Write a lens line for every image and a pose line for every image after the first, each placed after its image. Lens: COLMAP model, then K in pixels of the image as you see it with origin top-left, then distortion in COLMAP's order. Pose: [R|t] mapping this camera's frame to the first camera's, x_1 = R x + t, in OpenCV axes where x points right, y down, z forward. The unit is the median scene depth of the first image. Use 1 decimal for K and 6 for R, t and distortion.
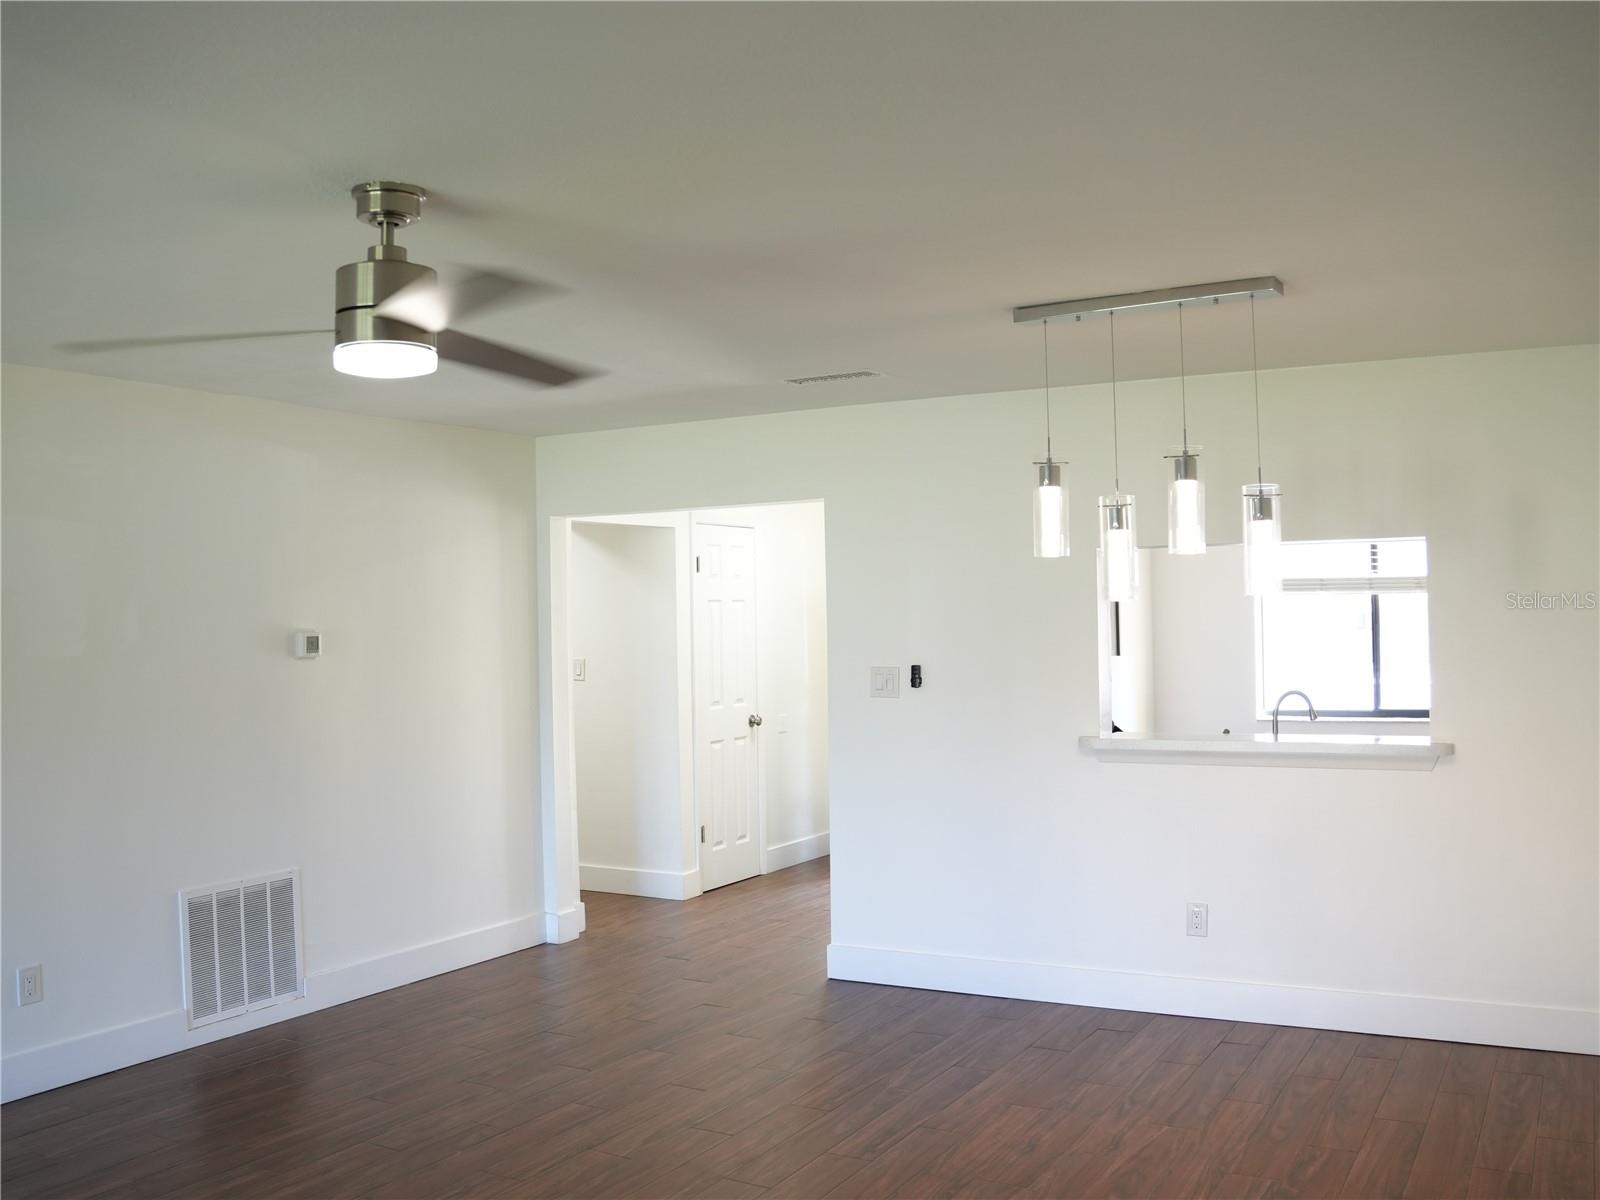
lens RADIAL K [[1521.4, 0, 760.1], [0, 1521.4, 620.2], [0, 0, 1]] dist [-0.079585, 0.000000]
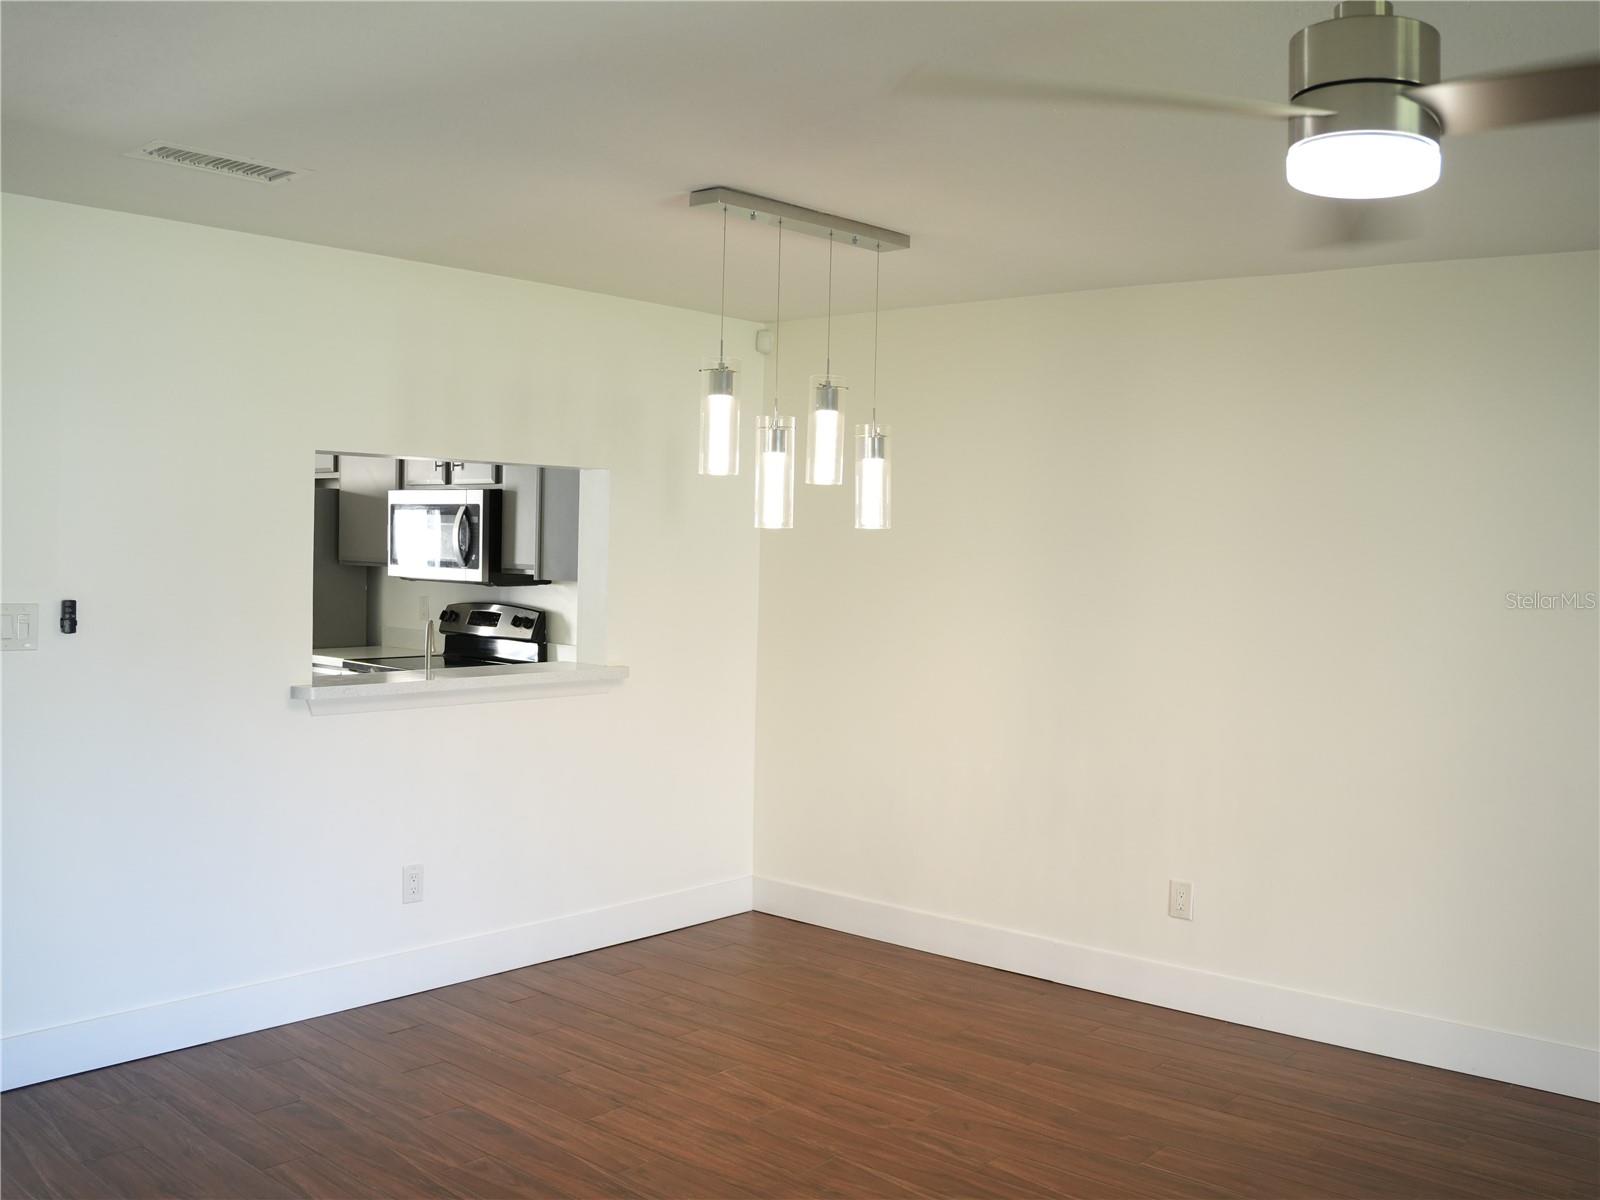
lens RADIAL K [[1521.4, 0, 792.3], [0, 1521.4, 606.5], [0, 0, 1]] dist [-0.079585, 0.000000]
pose [[0.186692, -0.018626, 0.982242, -0.670001], [-0.022885, 0.999467, 0.023302, 0.013643], [-0.982152, -0.026829, 0.186166, 0.779090]]
